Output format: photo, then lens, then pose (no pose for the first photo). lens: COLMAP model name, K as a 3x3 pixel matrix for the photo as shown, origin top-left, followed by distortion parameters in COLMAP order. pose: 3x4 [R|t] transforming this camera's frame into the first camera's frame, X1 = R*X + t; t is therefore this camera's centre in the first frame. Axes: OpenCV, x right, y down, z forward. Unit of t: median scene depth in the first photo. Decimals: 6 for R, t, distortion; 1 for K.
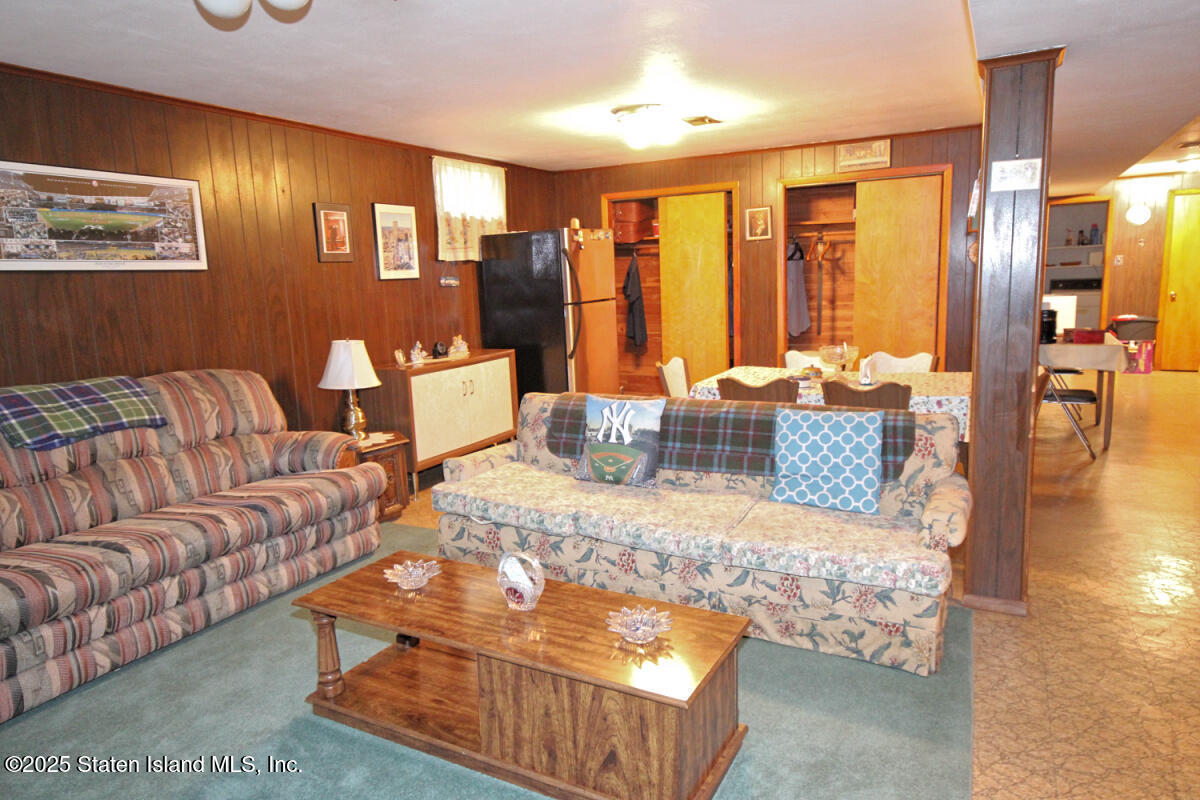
lens RADIAL K [[777.0, 0, 618.8], [0, 777.0, 400.4], [0, 0, 1]] dist [0.001965, 0.020723]
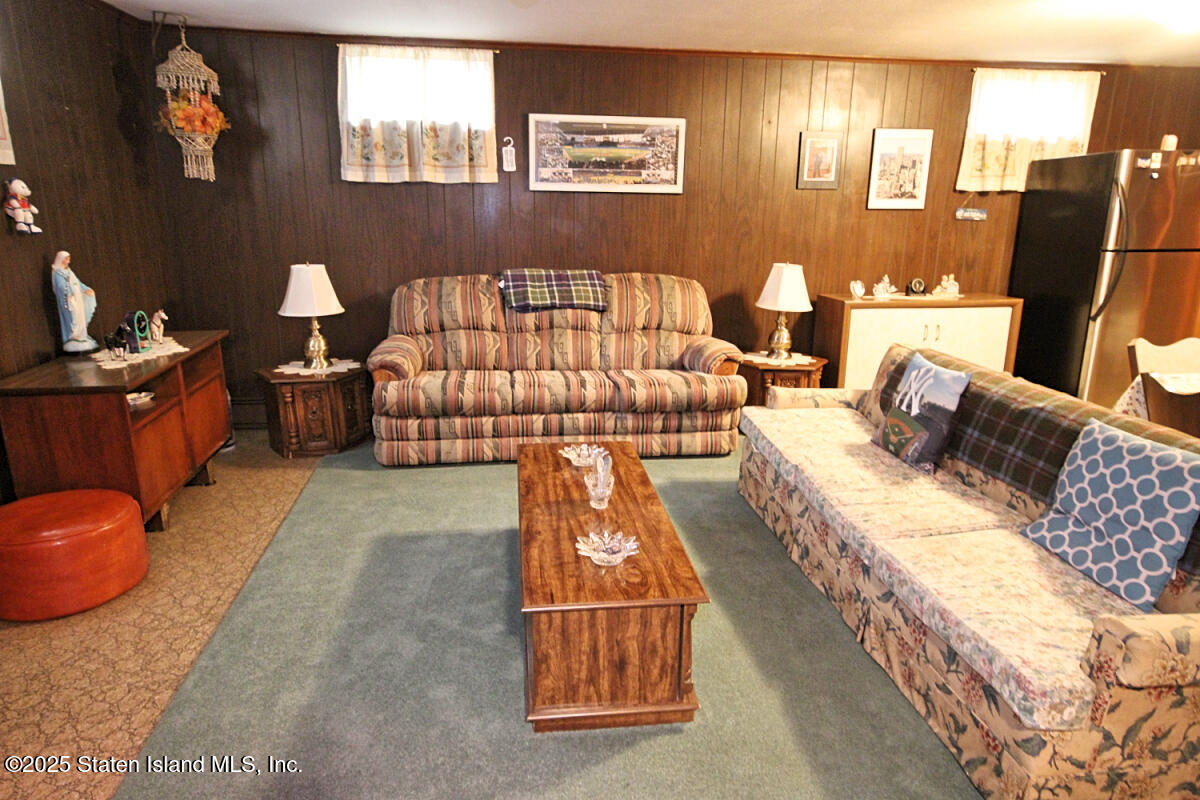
lens RADIAL K [[777.0, 0, 618.8], [0, 777.0, 400.4], [0, 0, 1]] dist [0.001965, 0.020723]
pose [[0.565162, 0.241245, -0.788919, 0.502232], [-0.165770, 0.969992, 0.177863, -0.058860], [0.808154, 0.030258, 0.588194, 0.237669]]
